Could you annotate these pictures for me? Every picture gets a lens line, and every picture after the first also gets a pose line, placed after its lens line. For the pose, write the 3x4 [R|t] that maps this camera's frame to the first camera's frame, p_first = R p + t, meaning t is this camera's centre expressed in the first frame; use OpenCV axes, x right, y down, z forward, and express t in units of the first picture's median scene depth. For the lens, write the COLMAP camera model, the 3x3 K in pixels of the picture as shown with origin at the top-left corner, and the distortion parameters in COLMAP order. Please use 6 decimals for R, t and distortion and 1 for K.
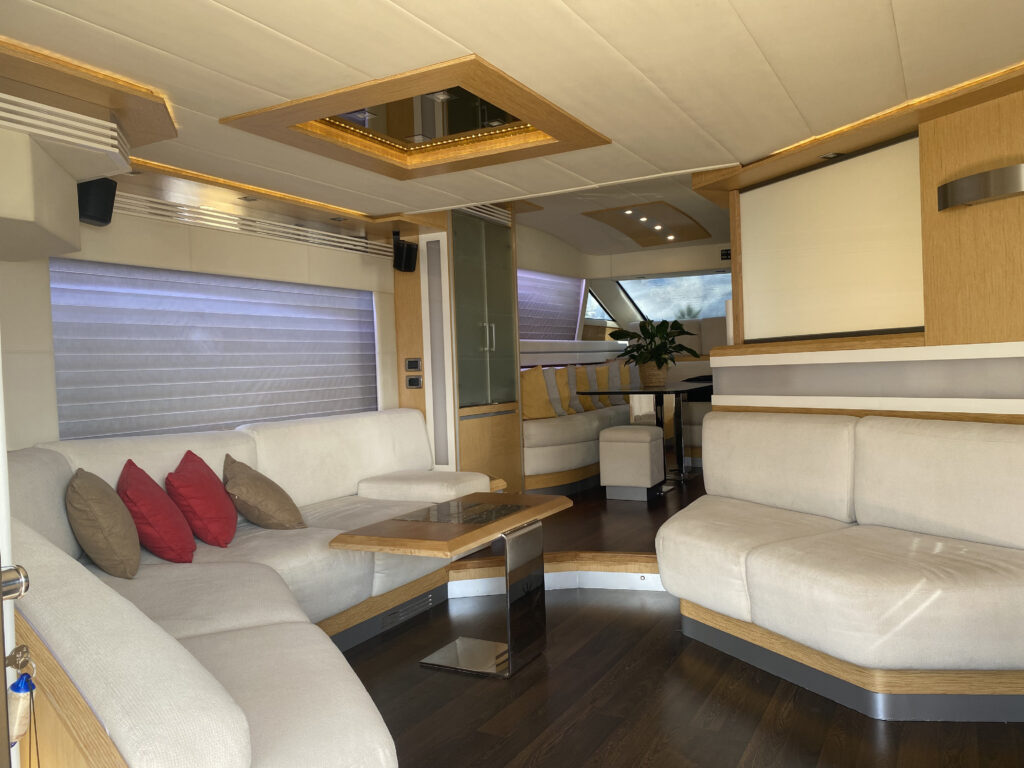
lens RADIAL K [[793.1, 0, 512.0], [0, 793.1, 384.0], [0, 0, 1]] dist [0.000394, -0.000006]
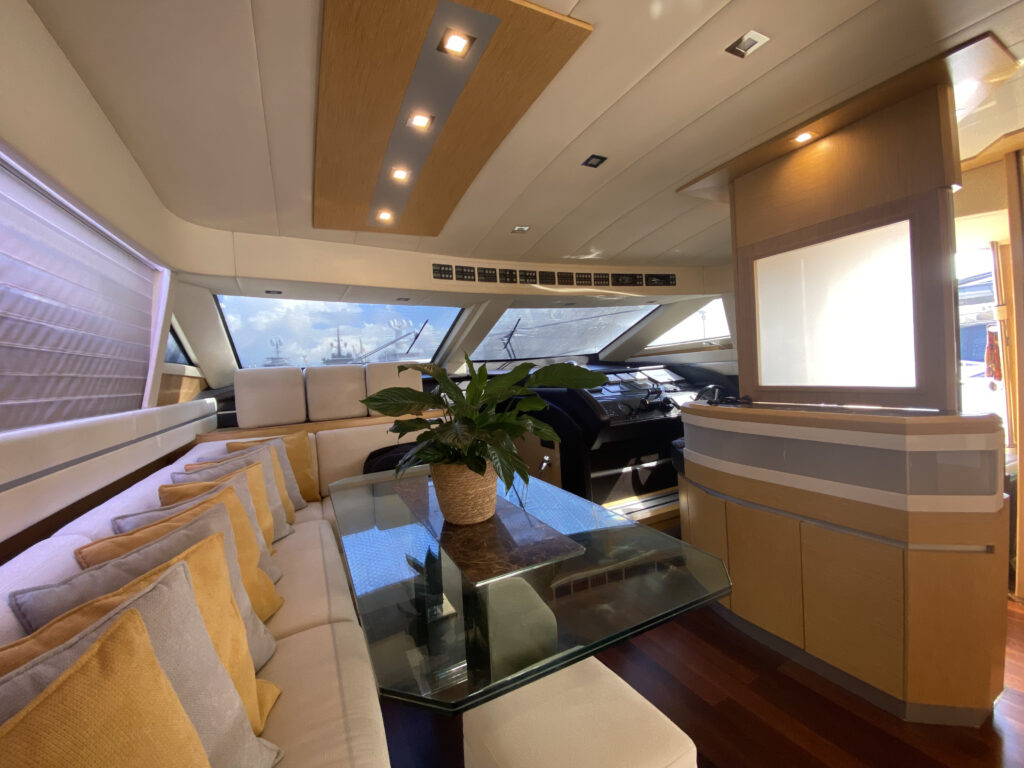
lens RADIAL K [[422.4, 0, 512.0], [0, 422.4, 384.0], [0, 0, 1]] dist [0.029827, -0.021732]
pose [[0.581655, -0.014964, 0.813298, 0.008853], [0.046812, 0.998790, -0.015103, -0.055772], [-0.812088, 0.046857, 0.581651, 0.706905]]
